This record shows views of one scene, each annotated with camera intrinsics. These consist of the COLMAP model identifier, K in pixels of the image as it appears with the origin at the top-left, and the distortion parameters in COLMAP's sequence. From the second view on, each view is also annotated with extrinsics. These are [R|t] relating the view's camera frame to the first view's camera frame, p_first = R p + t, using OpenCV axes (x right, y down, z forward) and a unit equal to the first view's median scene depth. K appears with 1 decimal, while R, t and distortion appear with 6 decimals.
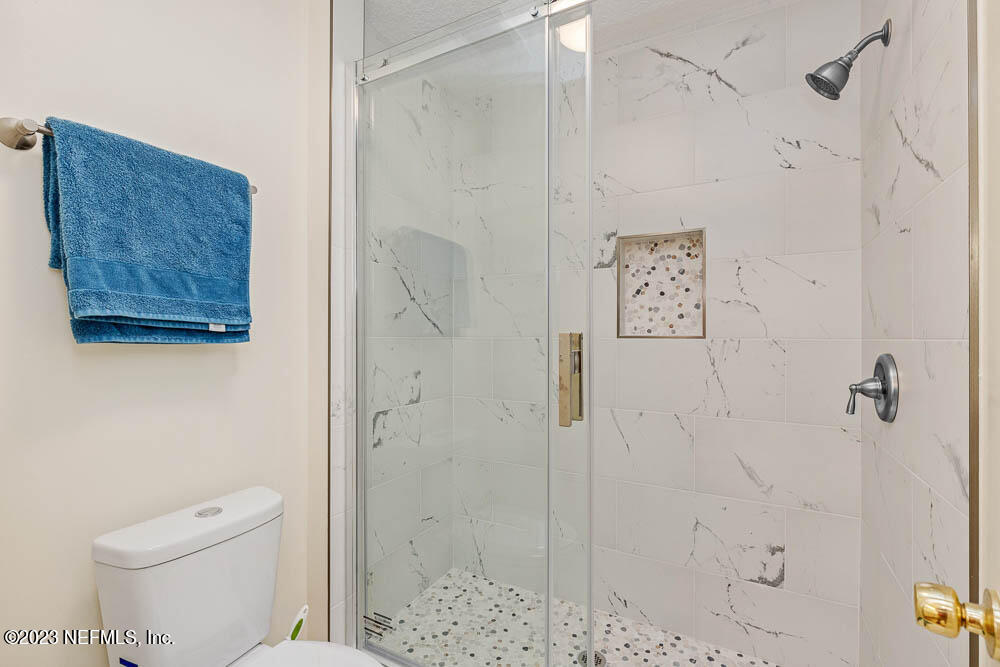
lens RADIAL K [[436.2, 0, 513.5], [0, 436.2, 337.6], [0, 0, 1]] dist [-0.001008, -0.000403]
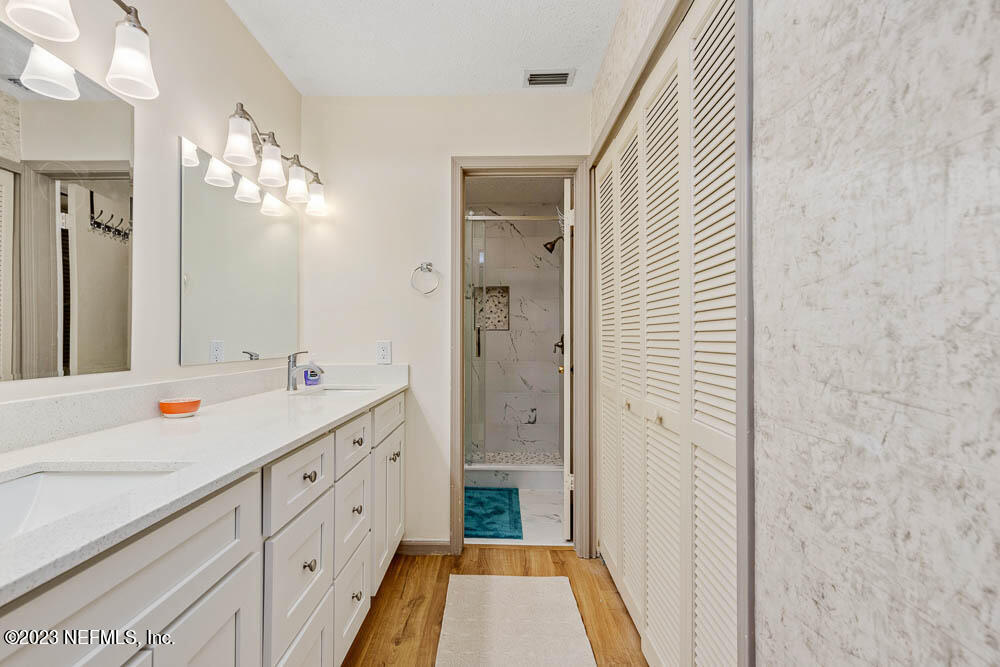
lens RADIAL K [[450.3, 0, 482.7], [0, 450.3, 334.8], [0, 0, 1]] dist [-0.000009, -0.000524]
pose [[0.893197, 0.001796, 0.449663, -0.820457], [0.001293, 0.999978, -0.006564, 0.042067], [-0.449664, 0.006444, 0.893174, -1.184825]]
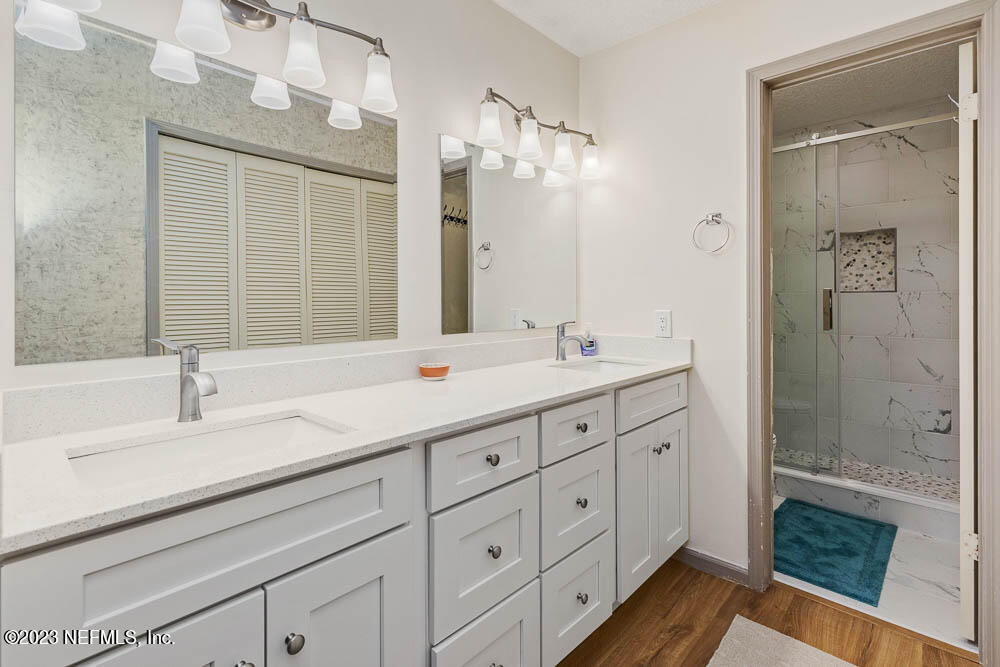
lens RADIAL K [[463.1, 0, 513.9], [0, 463.1, 302.0], [0, 0, 1]] dist [0.001155, -0.000320]
pose [[0.969003, -0.006843, -0.246955, -0.550390], [0.008088, 0.999959, 0.004028, 0.021022], [0.246918, -0.005900, 0.969019, -1.100828]]
